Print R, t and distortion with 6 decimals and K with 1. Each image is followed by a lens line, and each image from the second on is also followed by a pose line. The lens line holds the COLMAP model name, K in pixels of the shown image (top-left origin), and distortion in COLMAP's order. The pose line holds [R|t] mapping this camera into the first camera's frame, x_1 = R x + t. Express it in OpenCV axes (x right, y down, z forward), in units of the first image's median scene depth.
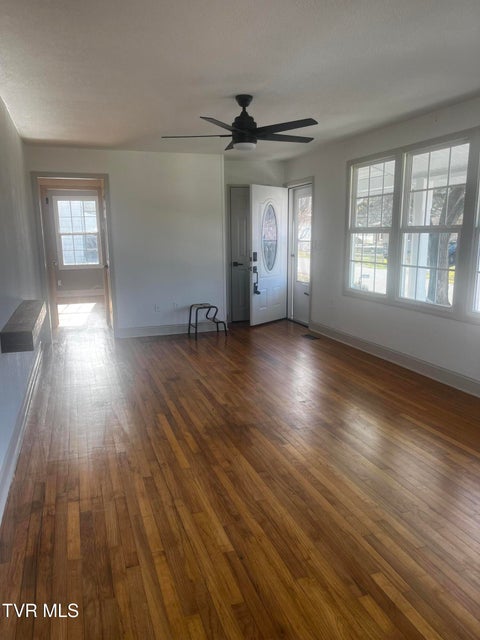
lens RADIAL K [[487.2, 0, 240.0], [0, 487.2, 319.2], [0, 0, 1]] dist [0.039175, -0.062950]
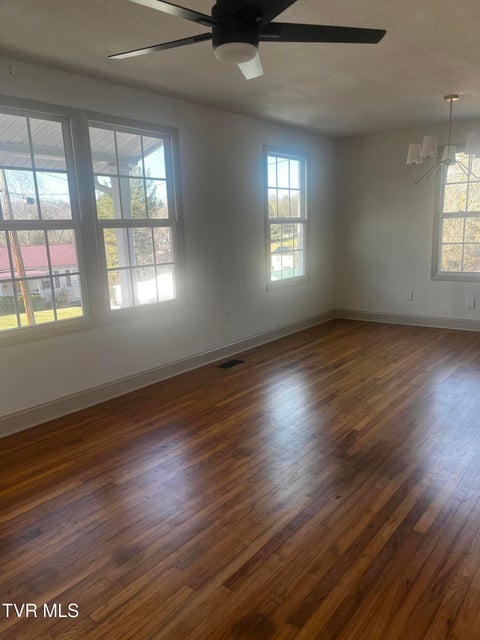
lens RADIAL K [[487.2, 0, 241.4], [0, 487.2, 324.5], [0, 0, 1]] dist [0.039175, -0.062950]
pose [[-0.554025, -0.144083, 0.819936, -0.521004], [0.175700, 0.942487, 0.284338, -0.253209], [-0.813748, 0.301593, -0.496846, 1.481092]]
